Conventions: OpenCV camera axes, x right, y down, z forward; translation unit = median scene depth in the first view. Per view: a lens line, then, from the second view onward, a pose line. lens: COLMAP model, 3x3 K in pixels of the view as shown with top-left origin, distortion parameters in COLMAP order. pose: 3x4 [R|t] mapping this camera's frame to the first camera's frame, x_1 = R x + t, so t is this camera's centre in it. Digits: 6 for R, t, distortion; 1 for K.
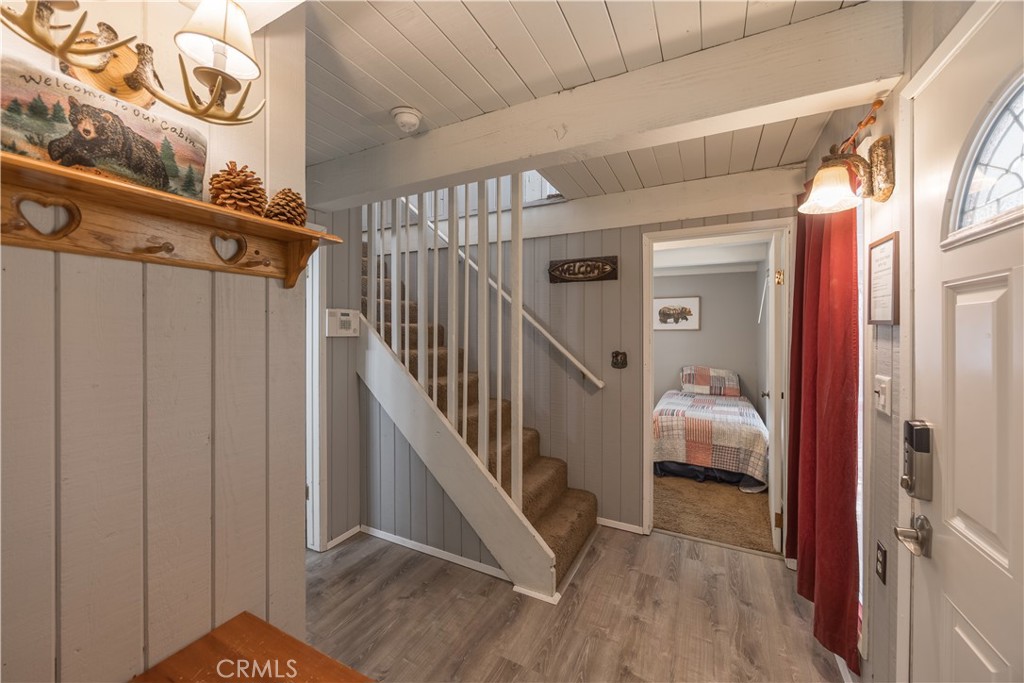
lens RADIAL K [[399.6, 0, 505.9], [0, 399.6, 334.8], [0, 0, 1]] dist [-0.000307, -0.000017]
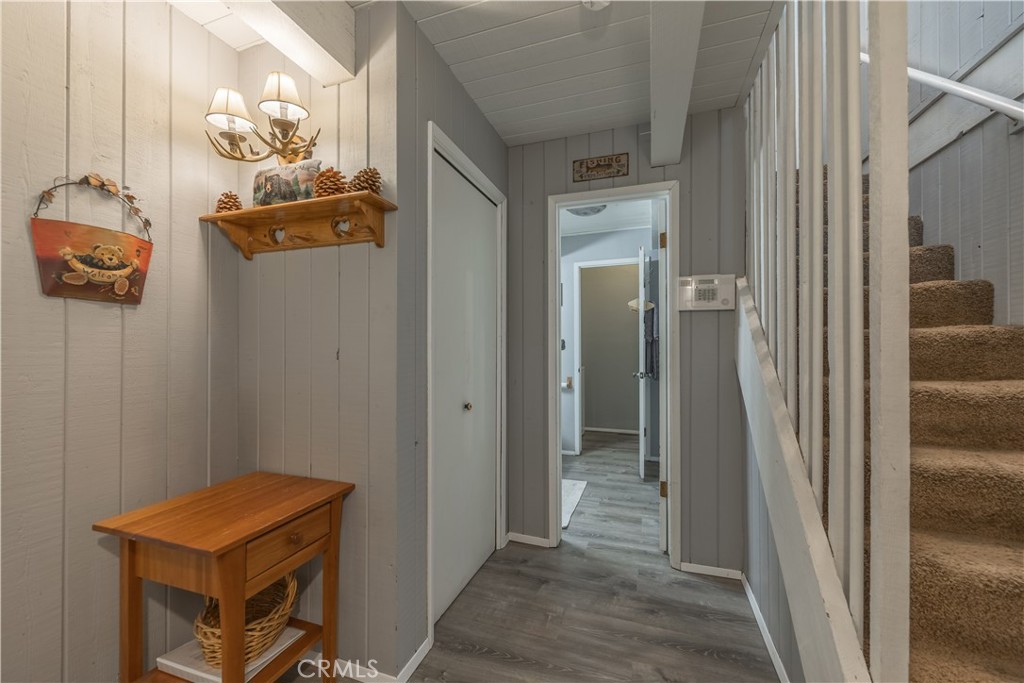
lens RADIAL K [[399.6, 0, 509.6], [0, 399.6, 346.2], [0, 0, 1]] dist [-0.000307, -0.000017]
pose [[0.139261, -0.007845, -0.990225, 0.371063], [-0.006859, 0.999937, -0.008886, 0.100532], [0.990232, 0.008030, 0.139199, 0.614821]]
